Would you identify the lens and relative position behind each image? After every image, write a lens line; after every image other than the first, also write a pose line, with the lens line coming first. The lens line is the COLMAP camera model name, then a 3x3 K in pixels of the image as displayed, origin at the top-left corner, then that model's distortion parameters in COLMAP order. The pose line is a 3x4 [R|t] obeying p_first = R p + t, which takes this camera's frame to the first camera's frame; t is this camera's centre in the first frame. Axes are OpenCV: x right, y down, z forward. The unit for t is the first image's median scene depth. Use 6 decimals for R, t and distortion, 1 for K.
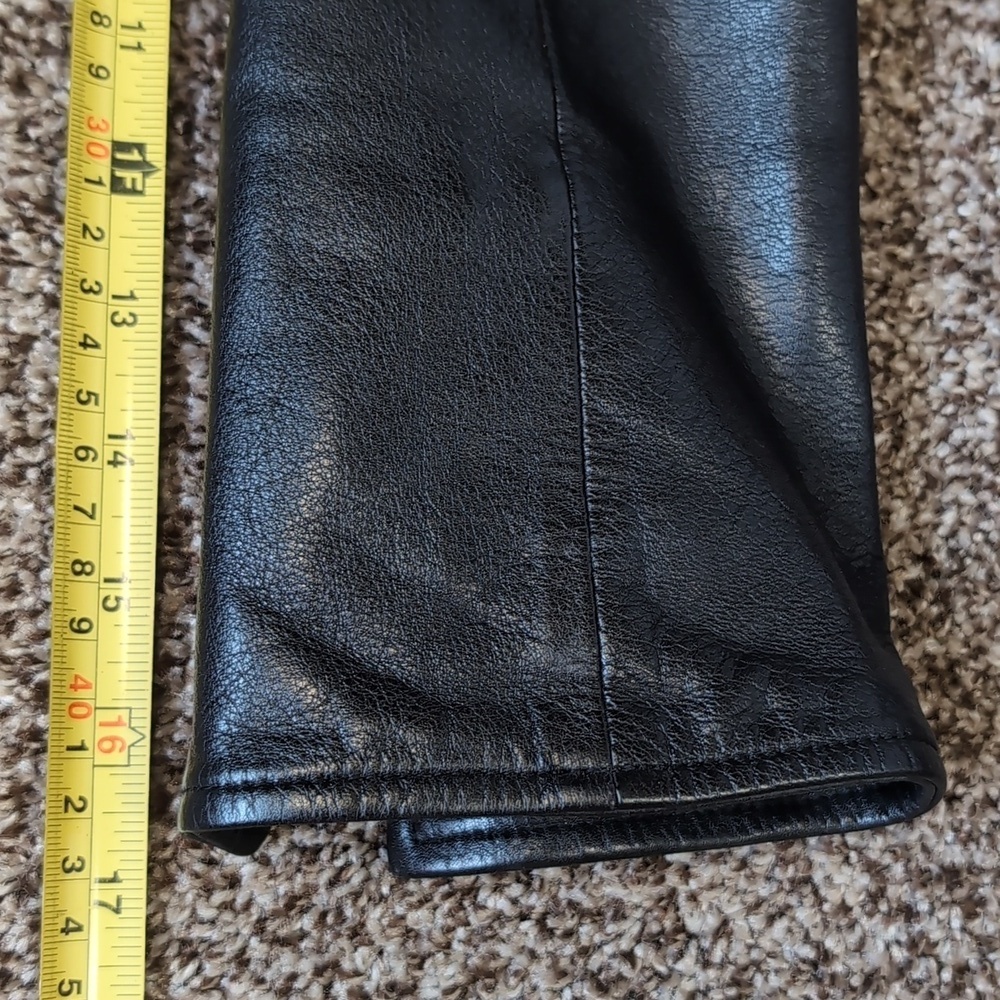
lens RADIAL K [[1618.3, 0, 477.0], [0, 1618.3, 500.2], [0, 0, 1]] dist [0.128080, -0.627169]
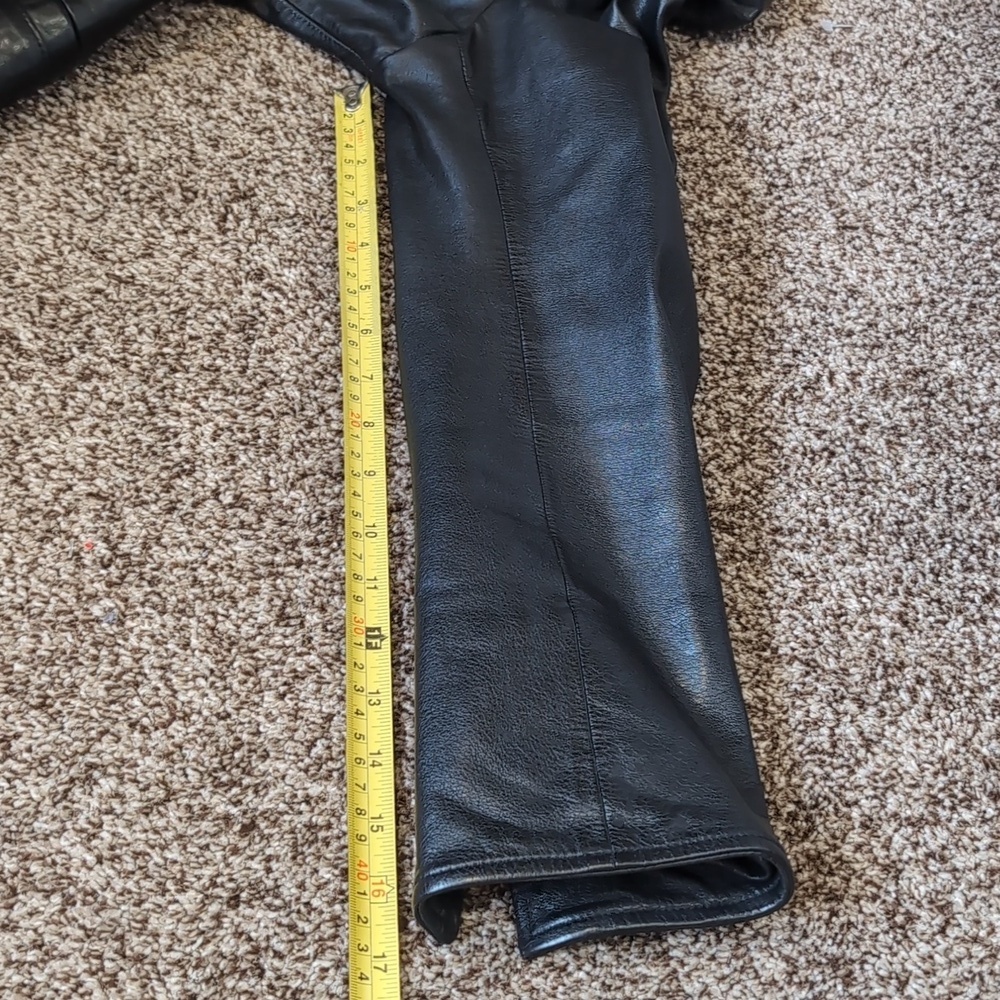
lens RADIAL K [[1667.6, 0, 472.0], [0, 1667.6, 501.3], [0, 0, 1]] dist [0.113817, -0.433188]
pose [[0.988221, -0.123884, -0.089848, 0.134926], [0.070647, 0.890100, -0.450257, 0.633961], [0.135753, 0.438606, 0.888367, -1.016997]]
